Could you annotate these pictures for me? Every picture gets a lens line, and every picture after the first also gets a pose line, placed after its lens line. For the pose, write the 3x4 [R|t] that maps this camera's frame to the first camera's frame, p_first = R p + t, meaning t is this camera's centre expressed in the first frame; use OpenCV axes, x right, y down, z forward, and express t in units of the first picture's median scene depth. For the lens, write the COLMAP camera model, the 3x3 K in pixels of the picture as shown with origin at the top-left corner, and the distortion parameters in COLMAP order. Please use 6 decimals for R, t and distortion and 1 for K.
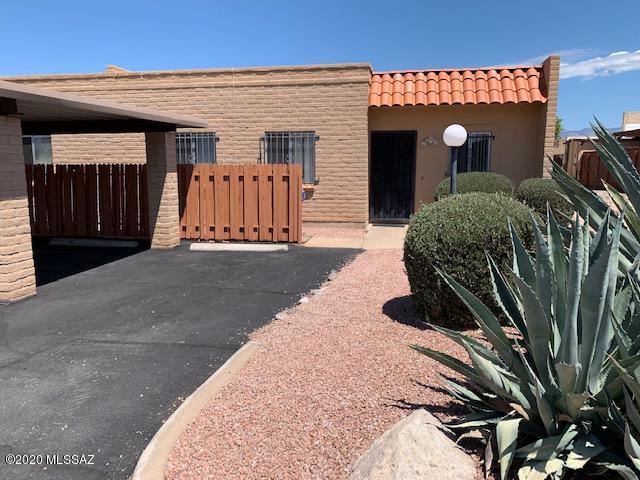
lens RADIAL K [[497.0, 0, 309.8], [0, 497.0, 238.9], [0, 0, 1]] dist [0.012115, -0.006487]
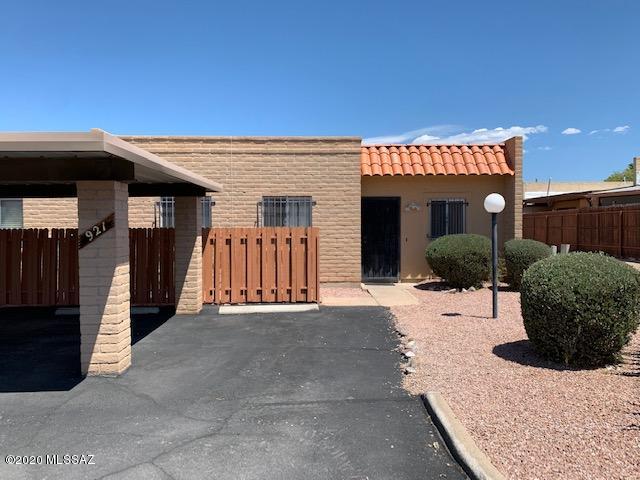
lens RADIAL K [[497.0, 0, 309.8], [0, 497.0, 238.9], [0, 0, 1]] dist [0.012115, -0.006487]
pose [[0.976351, -0.009017, 0.216003, -0.228386], [0.035338, 0.992349, -0.118303, -0.001813], [-0.213284, 0.123139, 0.969199, -0.015391]]
